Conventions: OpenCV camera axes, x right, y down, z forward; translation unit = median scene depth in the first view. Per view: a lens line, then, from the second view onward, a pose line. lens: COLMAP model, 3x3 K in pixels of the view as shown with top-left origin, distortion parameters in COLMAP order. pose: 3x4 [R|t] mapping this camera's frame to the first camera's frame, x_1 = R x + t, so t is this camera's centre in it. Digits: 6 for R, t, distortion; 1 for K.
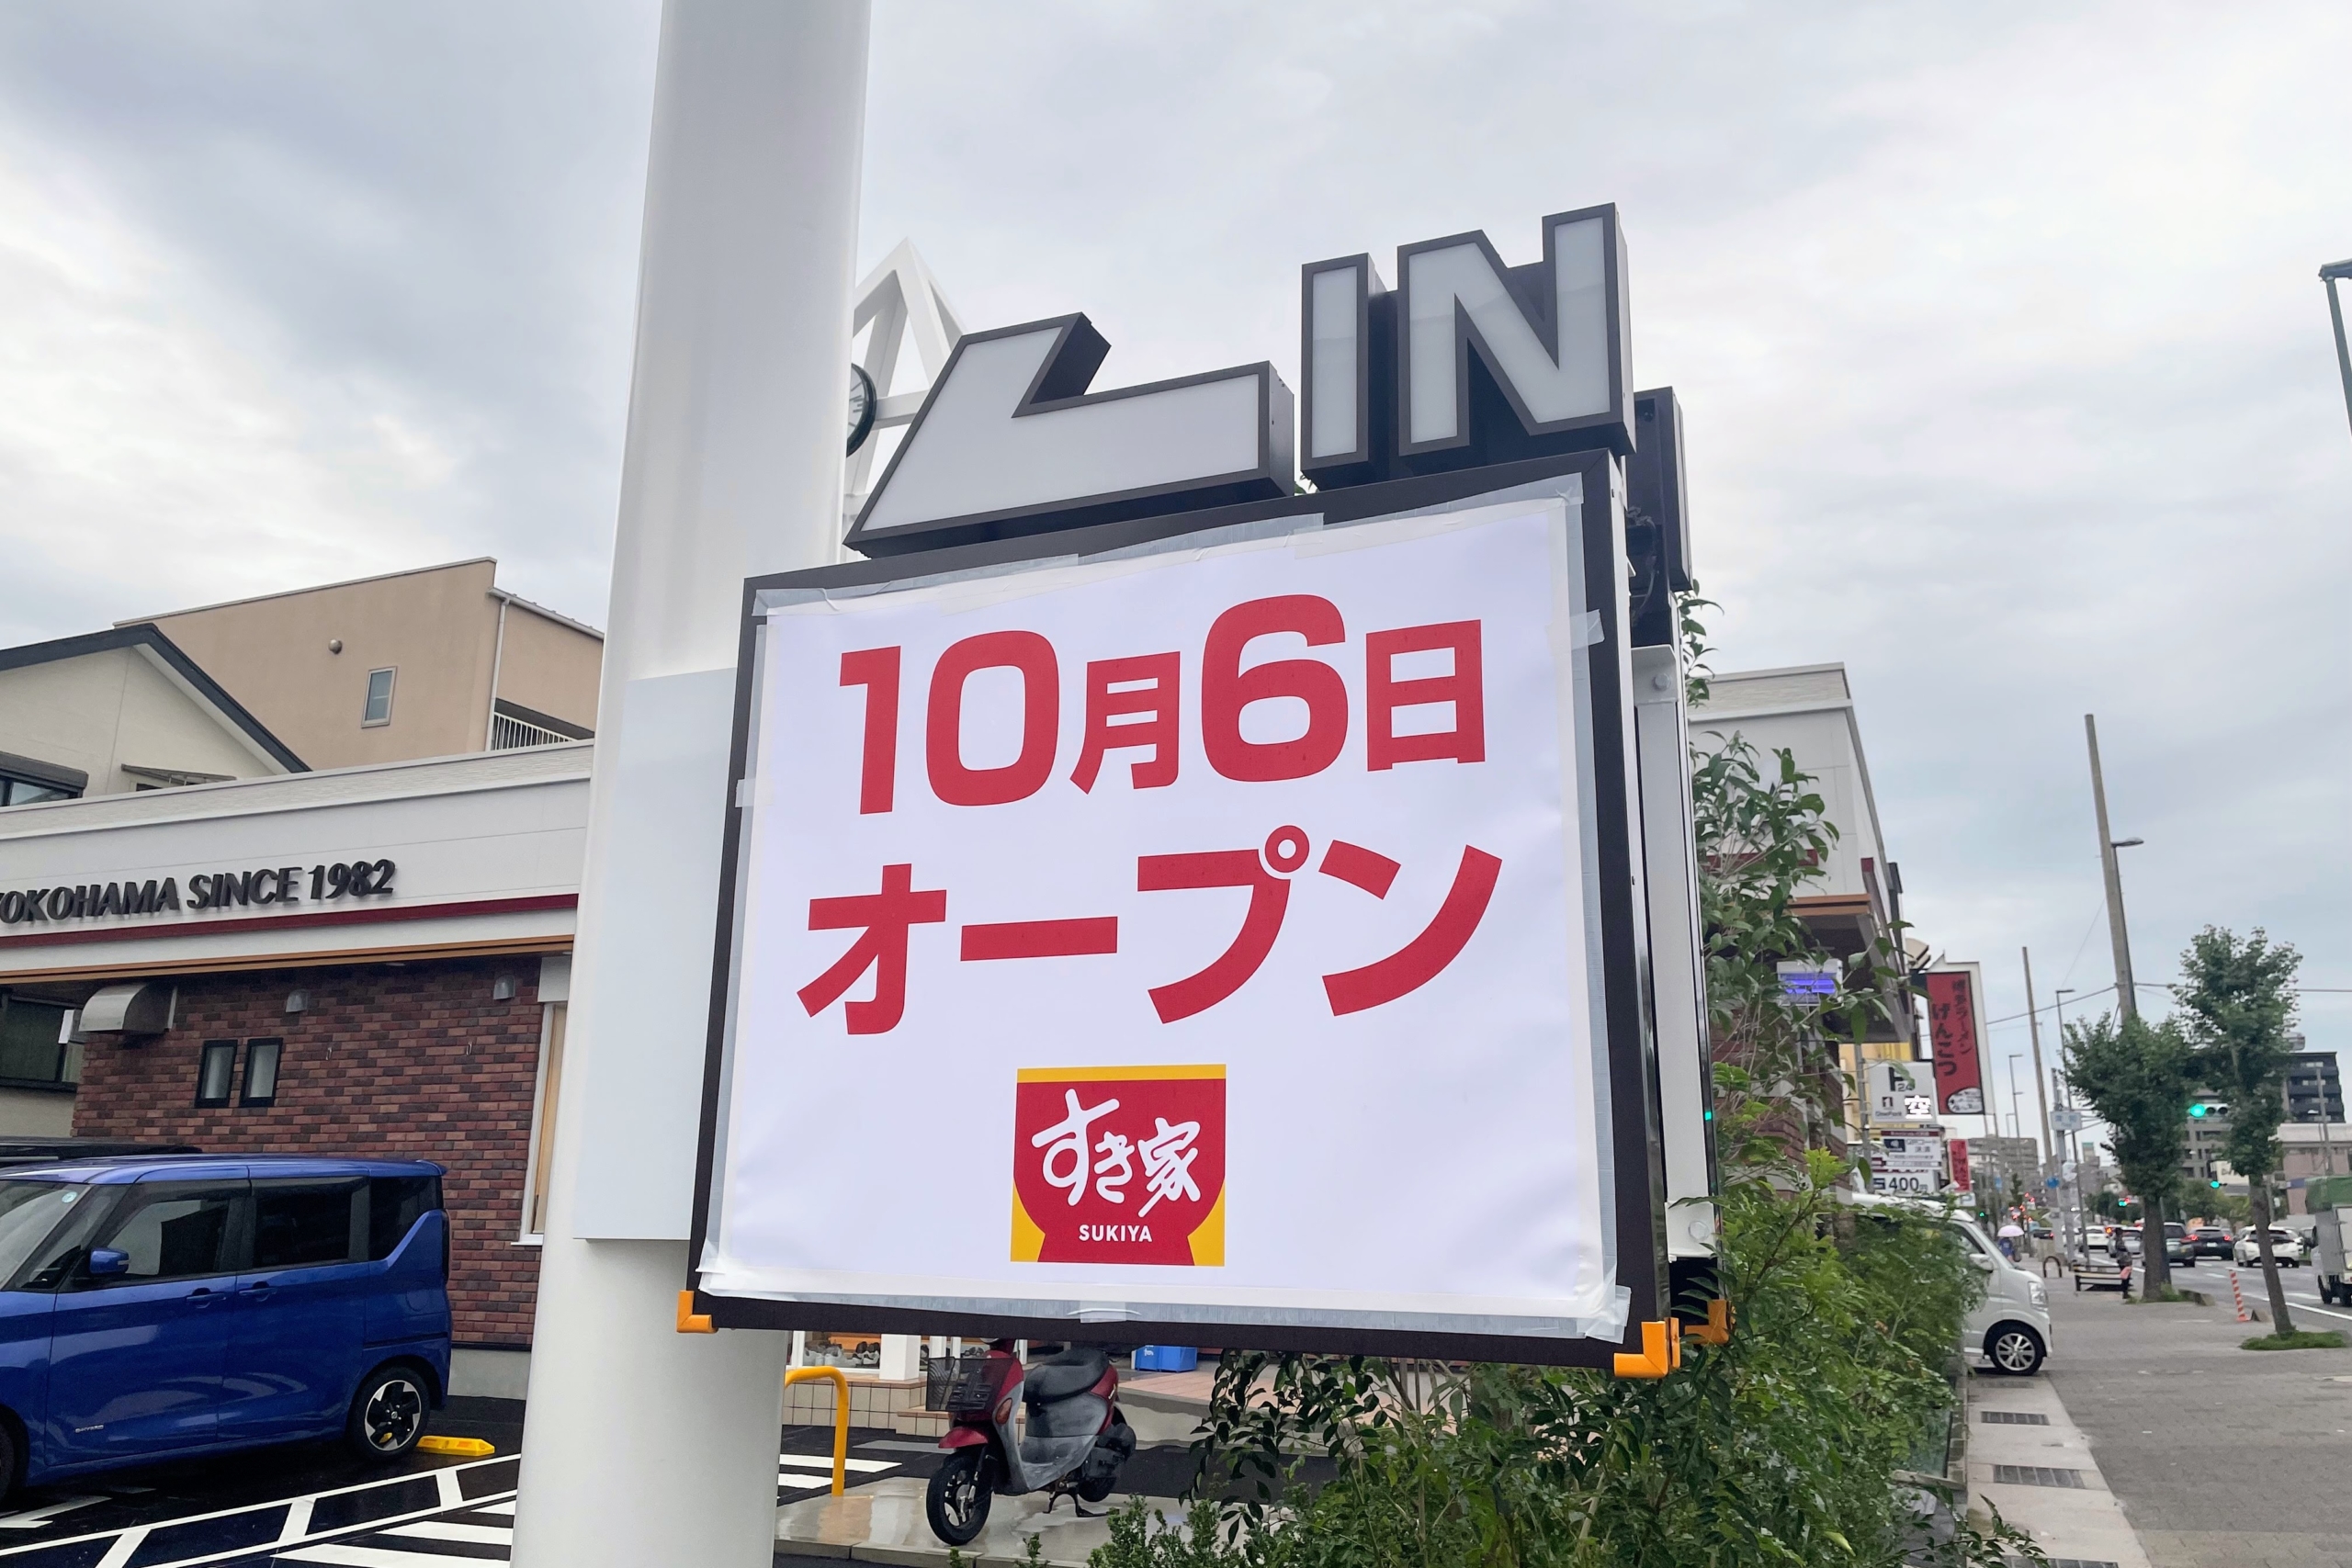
lens RADIAL K [[1762.3, 0, 1171.7], [0, 1762.3, 739.2], [0, 0, 1]] dist [0.076966, -0.096633]
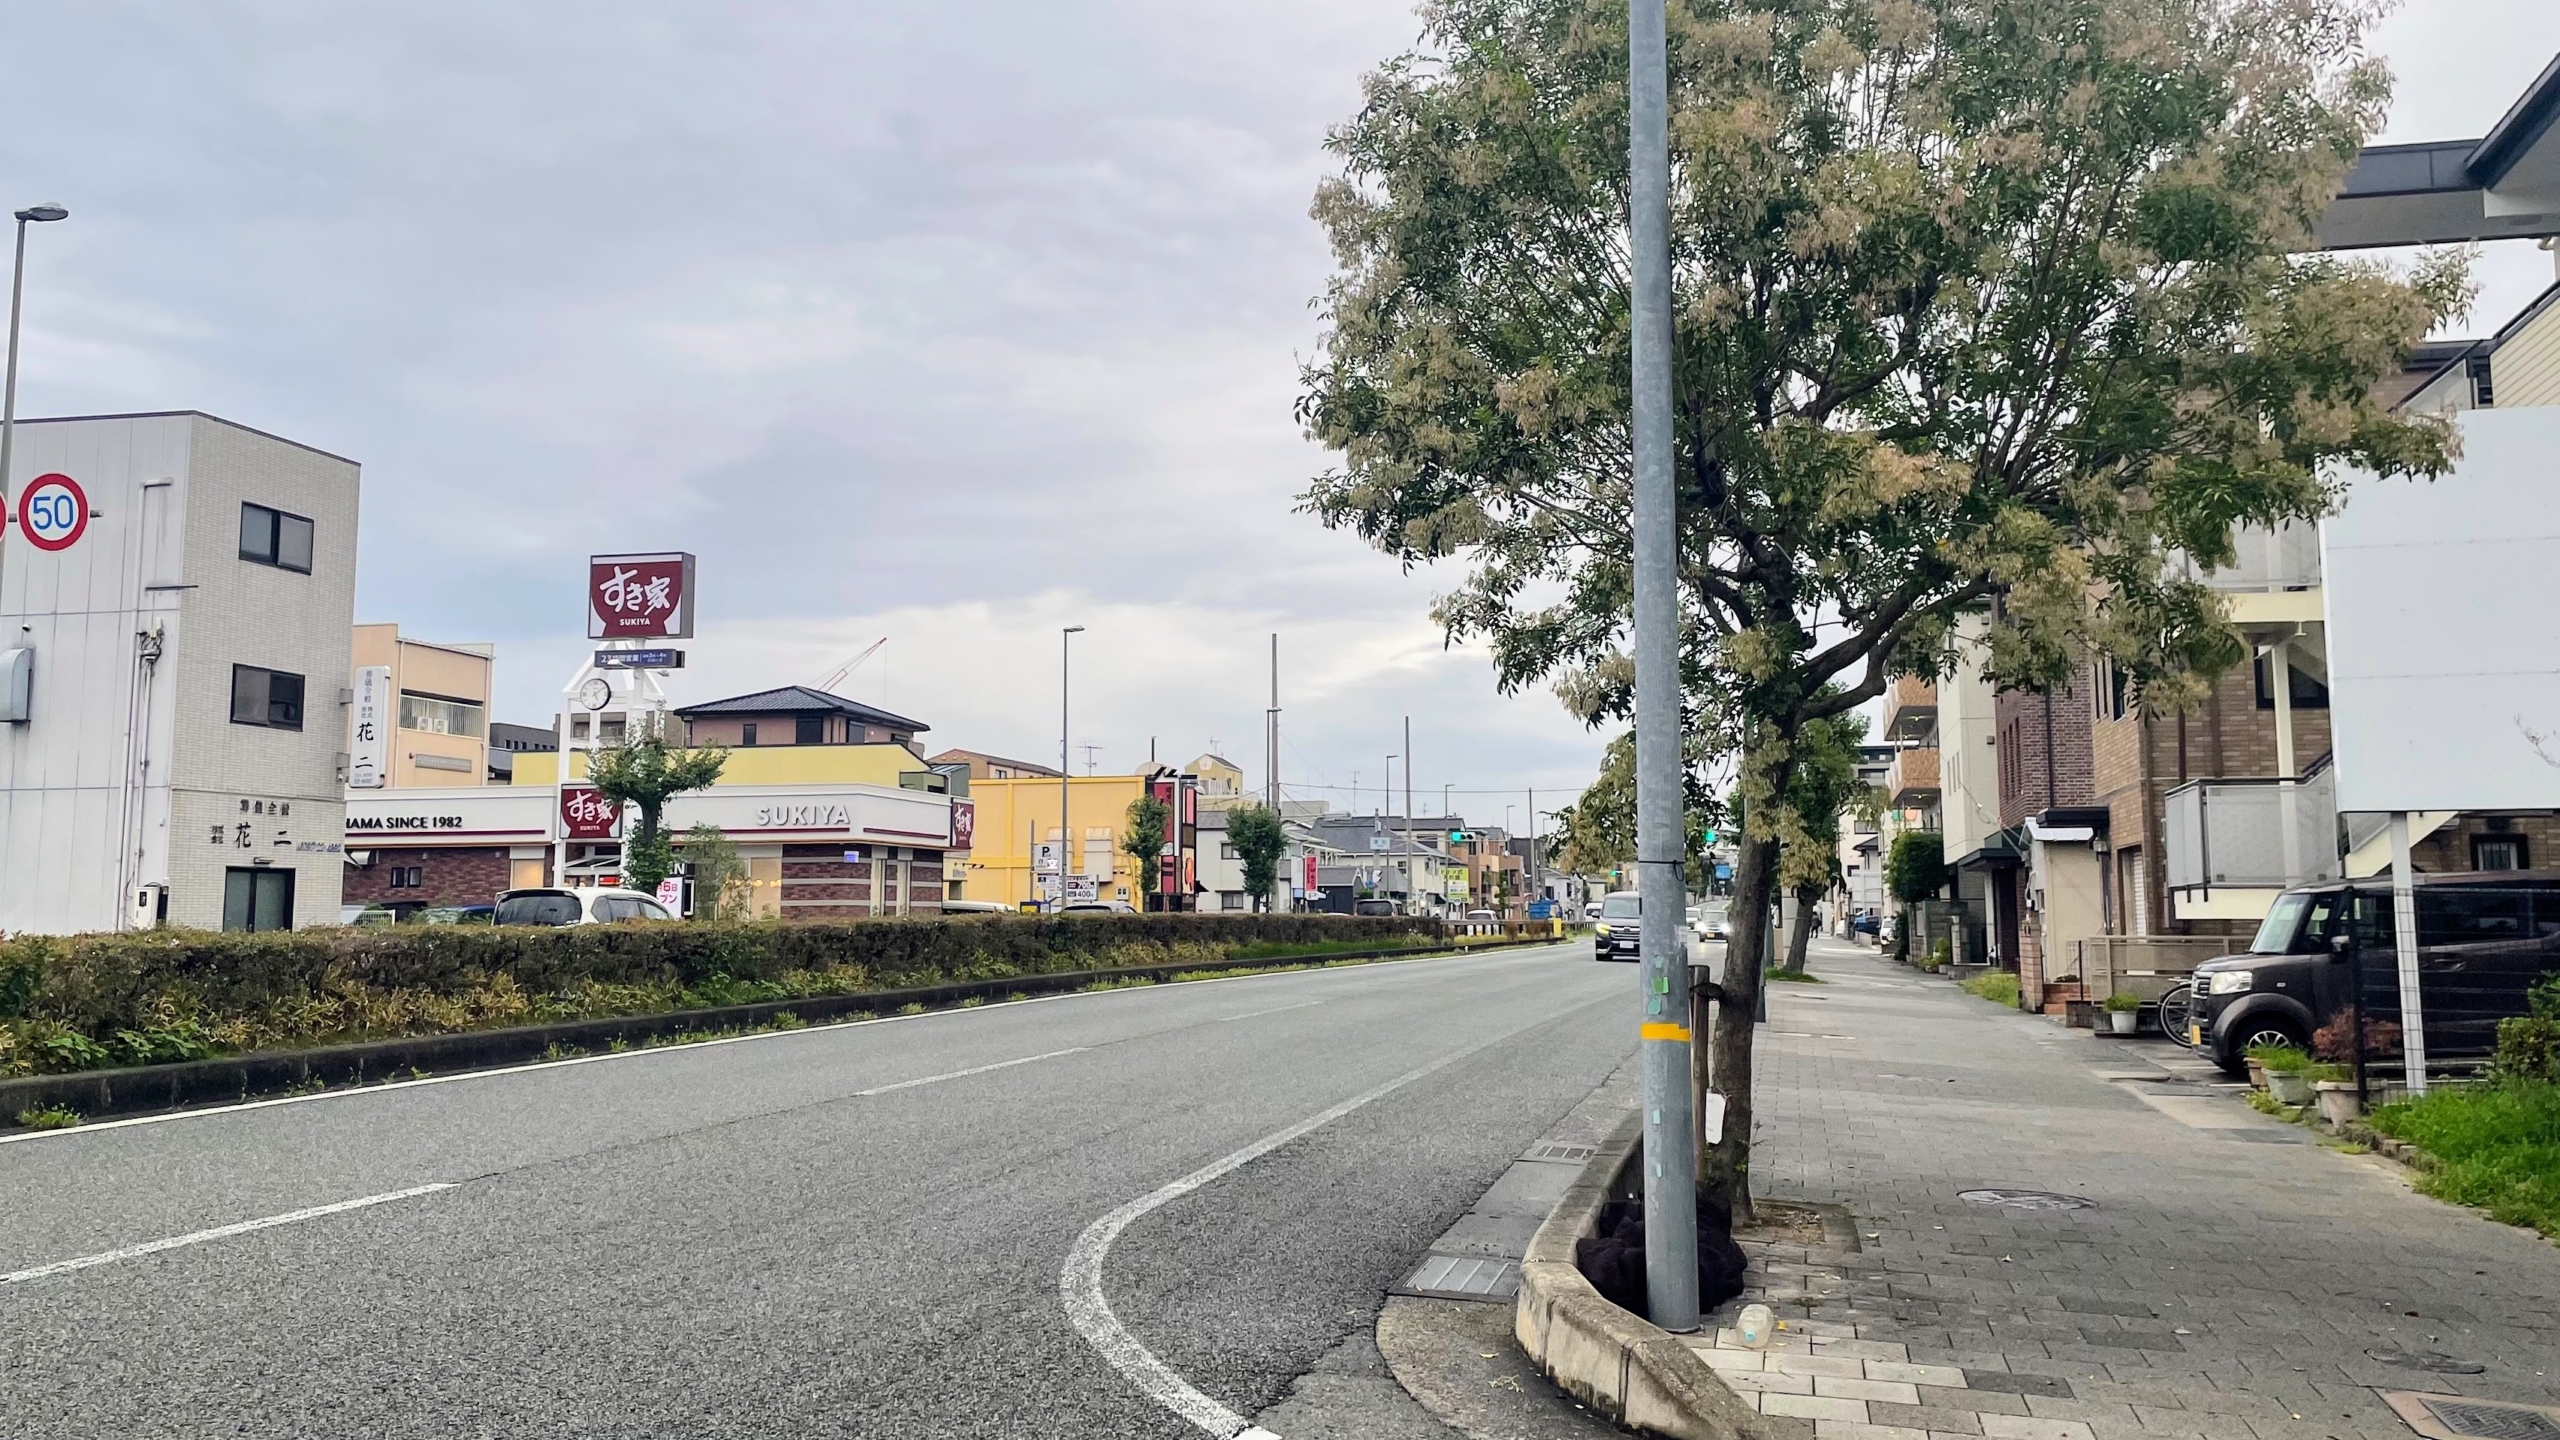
lens RADIAL K [[2246.3, 0, 1288.3], [0, 2246.3, 625.4], [0, 0, 1]] dist [0.063556, -0.004923]
pose [[0.982396, 0.008710, 0.186605, 0.291022], [-0.033524, 0.990915, 0.130242, -0.869984], [-0.183776, -0.134205, 0.973764, -3.300581]]
